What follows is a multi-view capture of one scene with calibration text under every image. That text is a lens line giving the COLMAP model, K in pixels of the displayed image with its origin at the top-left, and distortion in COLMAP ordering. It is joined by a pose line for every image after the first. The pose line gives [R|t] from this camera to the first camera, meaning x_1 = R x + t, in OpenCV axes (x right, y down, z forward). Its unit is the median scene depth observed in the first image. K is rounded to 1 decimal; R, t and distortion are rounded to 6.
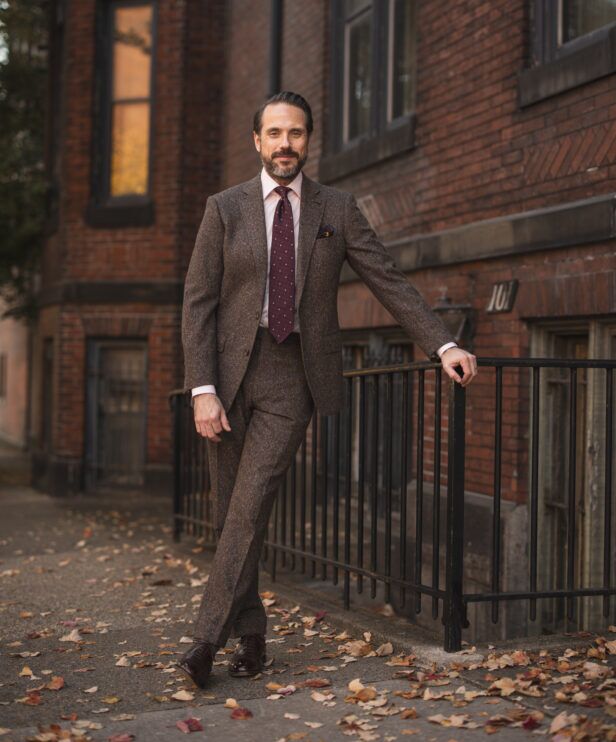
lens RADIAL K [[1391.9, 0, 307.7], [0, 1391.9, 303.3], [0, 0, 1]] dist [-0.134171, 0.516432]
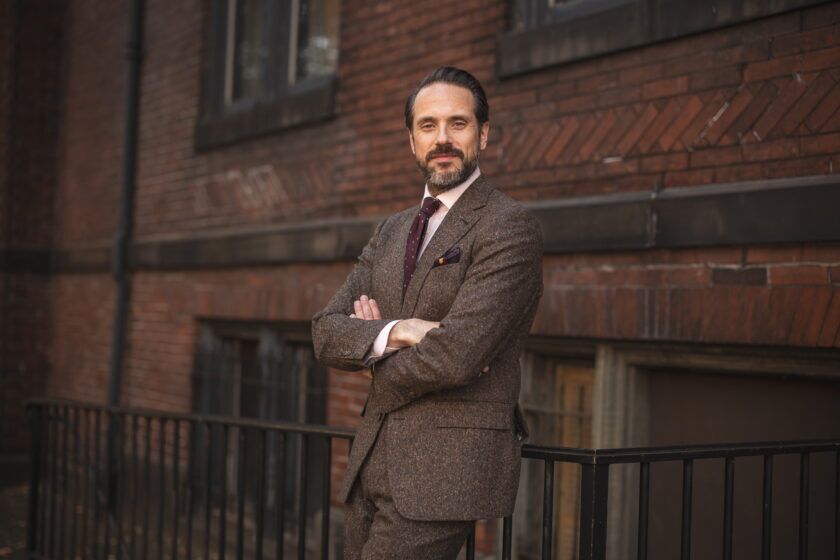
lens RADIAL K [[1333.4, 0, 466.7], [0, 1333.4, 255.4], [0, 0, 1]] dist [-0.110988, 0.221660]
pose [[0.963592, 0.023505, 0.266340, -0.074408], [-0.023665, 0.999717, -0.002612, -0.032279], [-0.266326, -0.003786, 0.963876, 0.237710]]
